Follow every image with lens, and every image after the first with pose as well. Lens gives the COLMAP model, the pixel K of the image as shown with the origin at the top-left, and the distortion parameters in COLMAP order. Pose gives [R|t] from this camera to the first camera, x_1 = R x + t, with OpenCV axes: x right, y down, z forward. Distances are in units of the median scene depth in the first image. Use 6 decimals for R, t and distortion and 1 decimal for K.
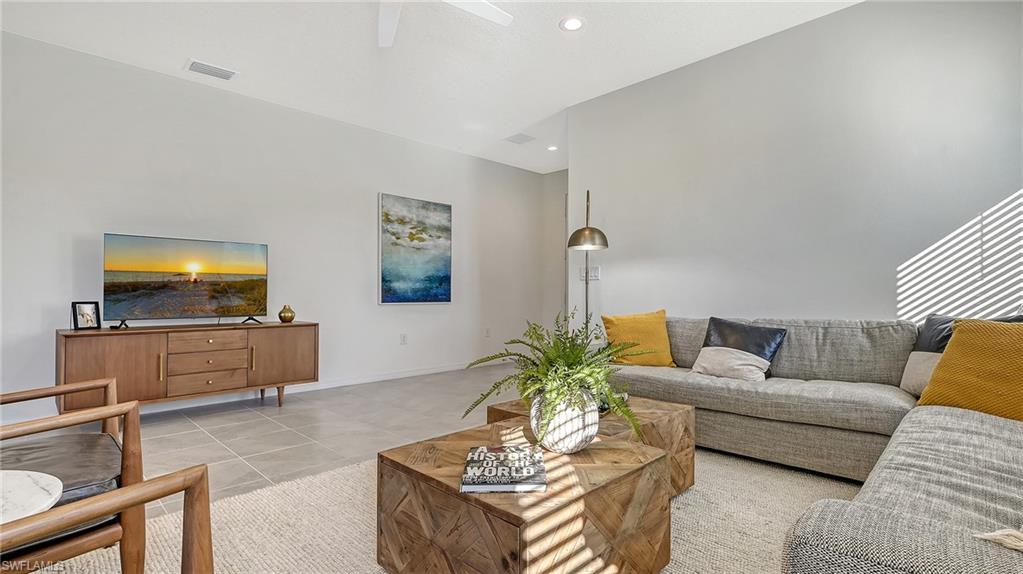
lens RADIAL K [[485.7, 0, 512.4], [0, 485.7, 289.5], [0, 0, 1]] dist [0.000205, -0.000095]
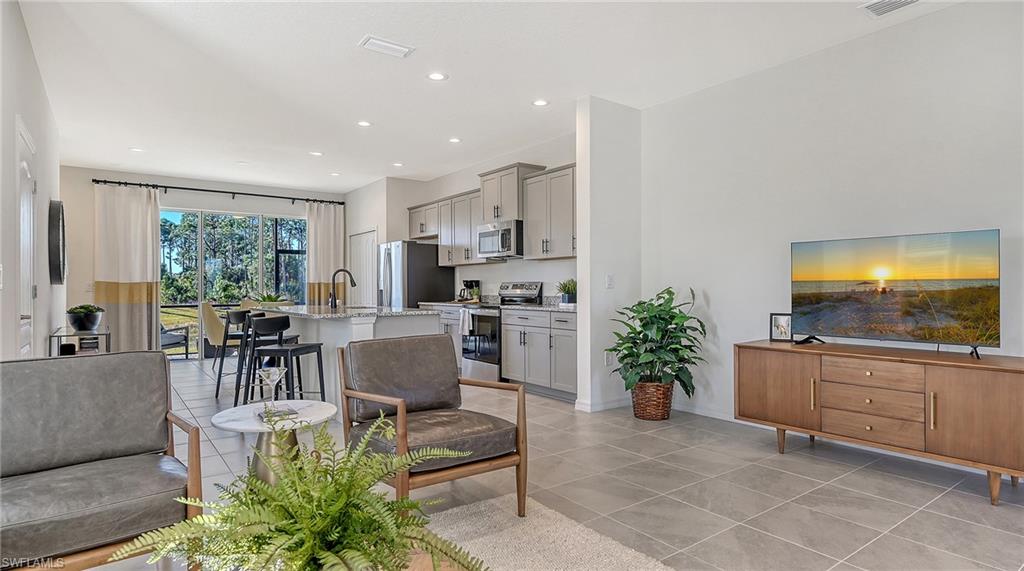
lens RADIAL K [[575.5, 0, 527.1], [0, 575.5, 286.5], [0, 0, 1]] dist [-0.017493, 0.001541]
pose [[-0.151037, 0.002873, -0.988524, 0.300249], [0.014505, 0.999895, 0.000690, -0.032610], [0.988422, -0.014235, -0.151063, 0.583824]]
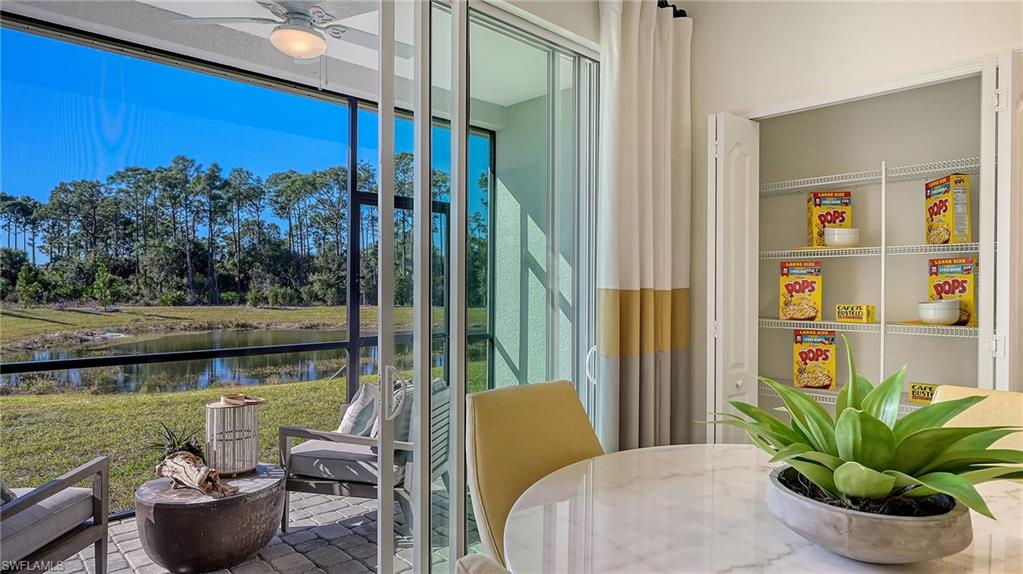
lens RADIAL K [[610.3, 0, 514.1], [0, 610.3, 284.2], [0, 0, 1]] dist [-0.003776, 0.001368]
pose [[-0.041270, 0.002277, -0.999145, -1.220125], [0.005114, 0.999985, 0.002068, -0.067816], [0.999135, -0.005024, -0.041281, -0.718926]]
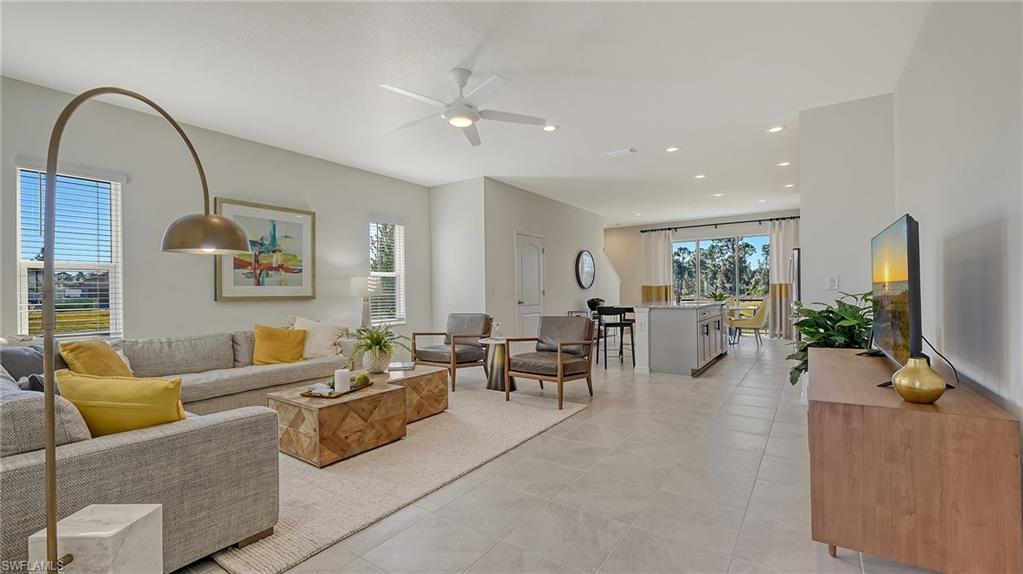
lens RADIAL K [[440.1, 0, 510.4], [0, 440.1, 293.4], [0, 0, 1]] dist [-0.004301, 0.000602]
pose [[-0.984307, 0.025377, -0.174629, -0.071049], [0.026920, 0.999617, -0.006472, -0.023352], [0.174398, -0.011072, -0.984613, 1.431884]]
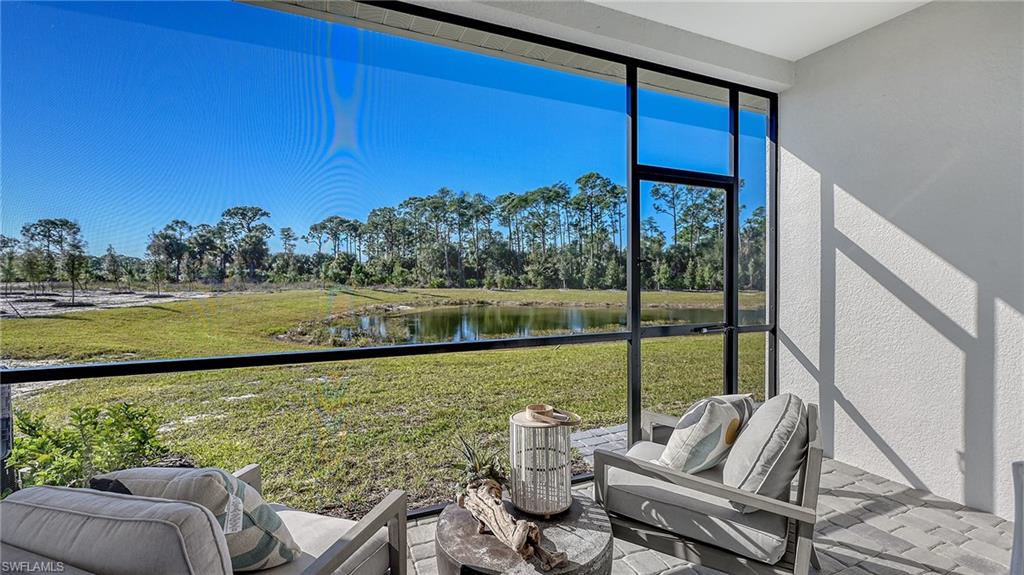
lens RADIAL K [[440.5, 0, 511.7], [0, 440.5, 297.2], [0, 0, 1]] dist [-0.004301, 0.000602]
pose [[-0.371711, 0.053256, -0.926820, -1.741728], [0.010151, 0.998527, 0.053305, -0.057519], [0.928293, 0.010406, -0.371704, -1.100708]]
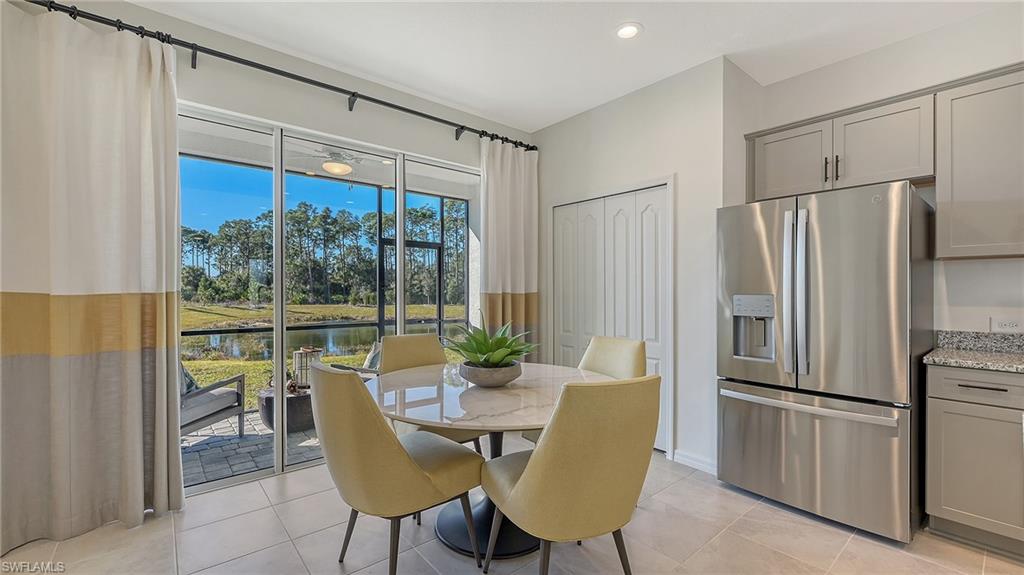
lens RADIAL K [[440.5, 0, 512.0], [0, 440.5, 295.6], [0, 0, 1]] dist [-0.004301, 0.000602]
pose [[-0.105923, 0.015634, -0.994251, -0.955559], [0.005643, 0.999870, 0.015121, -0.068589], [0.994358, -0.004009, -0.105997, -0.491064]]
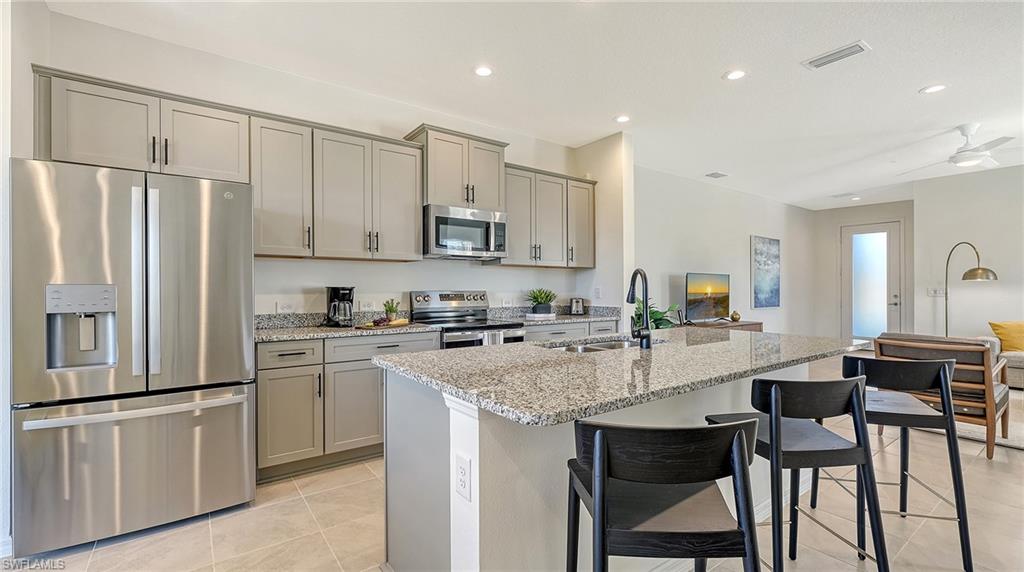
lens RADIAL K [[440.5, 0, 531.3], [0, 440.5, 283.2], [0, 0, 1]] dist [-0.004301, 0.000602]
pose [[0.990912, 0.005893, -0.134385, -1.058289], [-0.005898, 0.999983, 0.000362, -0.063318], [0.134385, 0.000434, 0.990929, -0.619502]]
